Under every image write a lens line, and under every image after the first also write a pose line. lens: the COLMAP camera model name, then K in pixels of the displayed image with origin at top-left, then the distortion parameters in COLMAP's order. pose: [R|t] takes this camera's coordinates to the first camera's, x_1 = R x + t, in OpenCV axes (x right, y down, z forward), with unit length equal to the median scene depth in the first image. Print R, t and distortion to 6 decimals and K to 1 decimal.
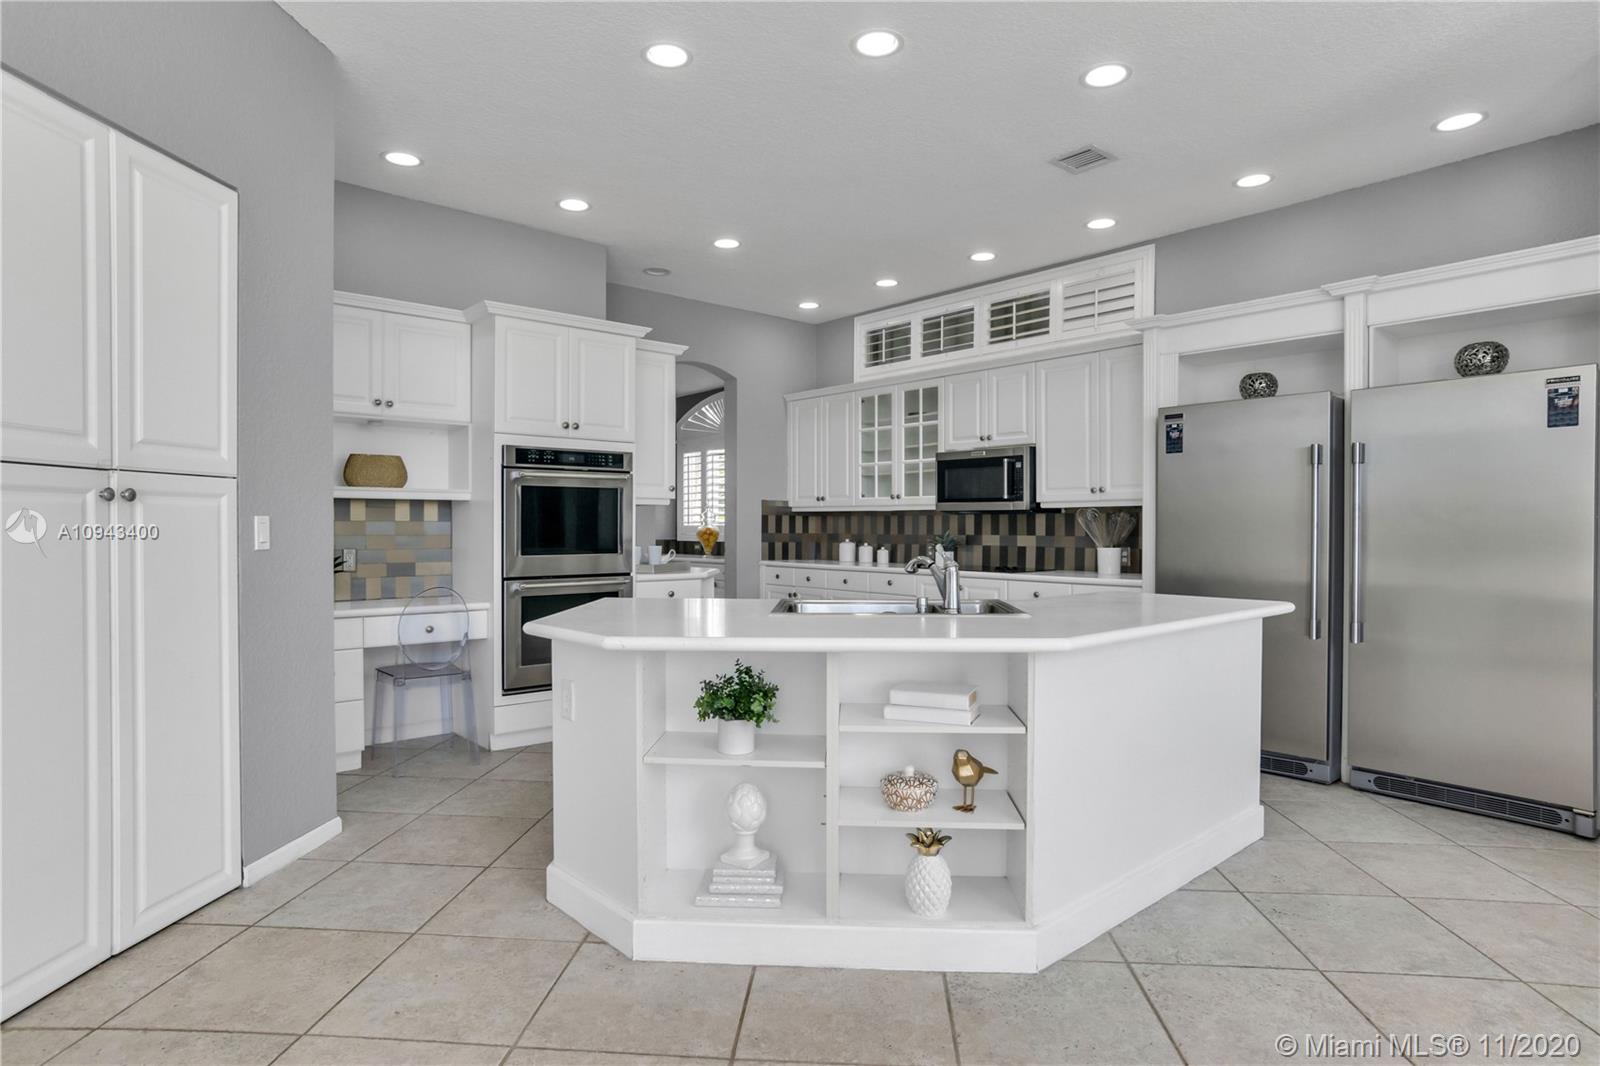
lens RADIAL K [[875.5, 0, 804.7], [0, 875.5, 537.0], [0, 0, 1]] dist [-0.035291, 0.032558]
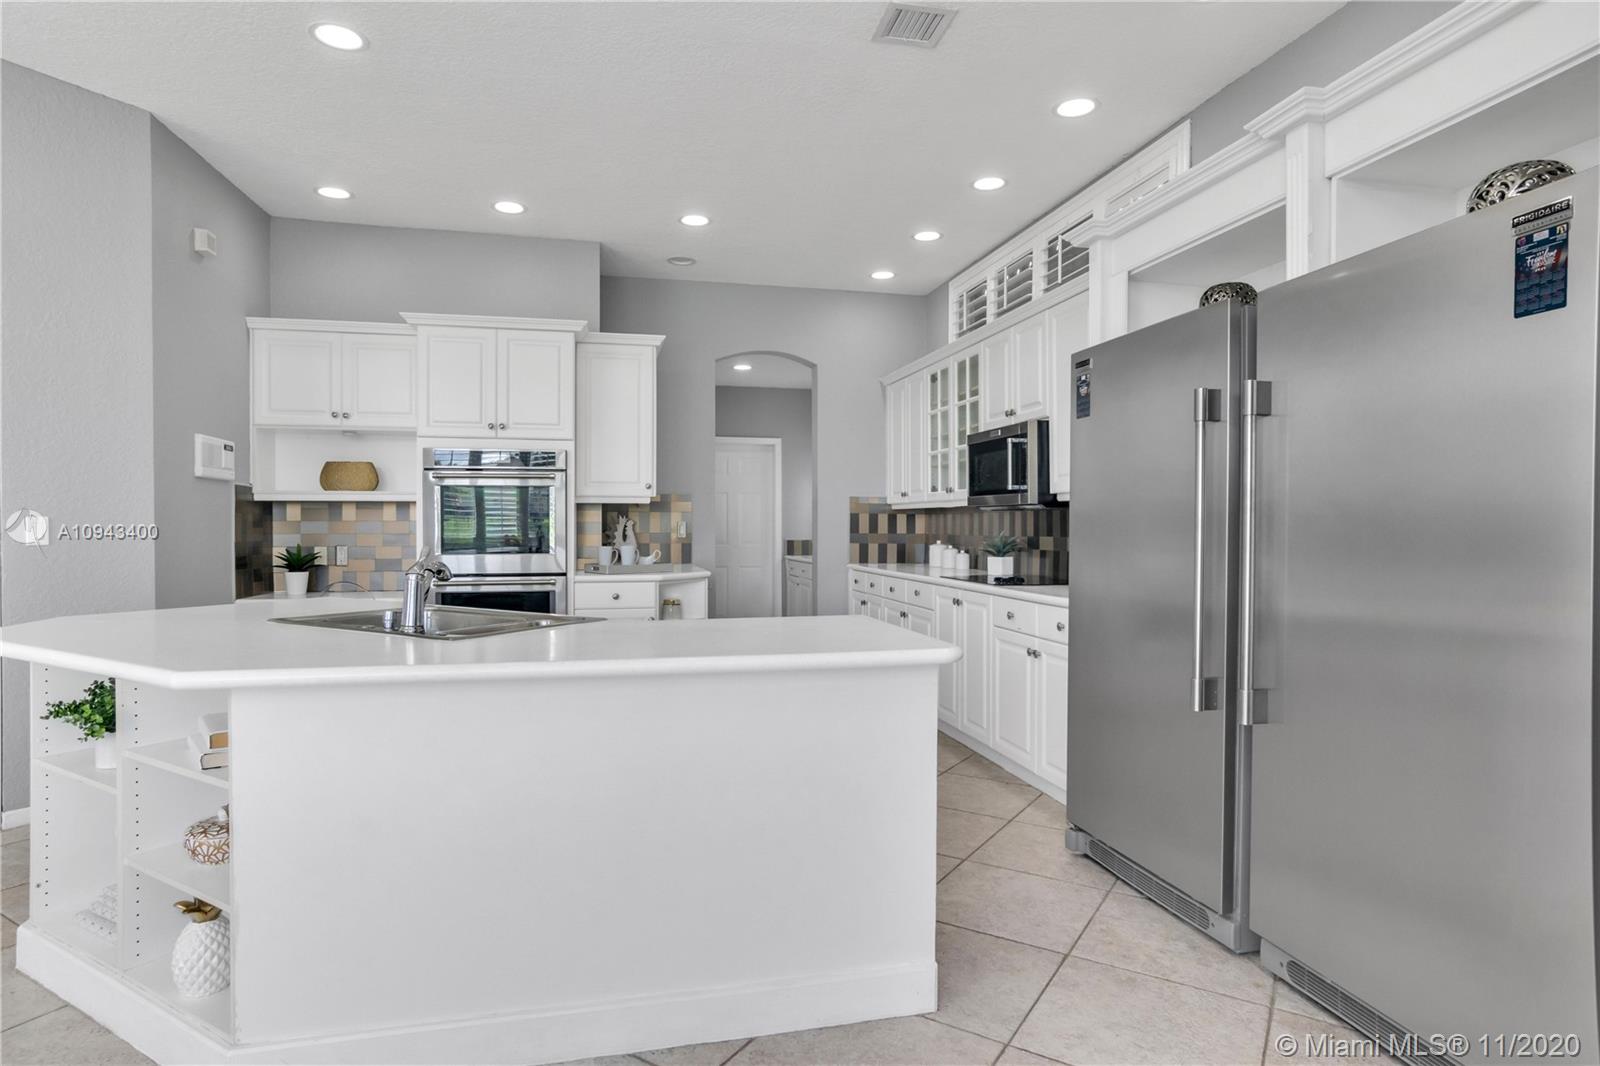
lens RADIAL K [[875.5, 0, 804.7], [0, 875.5, 537.0], [0, 0, 1]] dist [-0.035291, 0.032558]
pose [[0.884196, 0.005123, -0.467087, 0.445849], [-0.005207, 0.999986, 0.001111, -0.001843], [0.467086, 0.001450, 0.884211, 0.237208]]
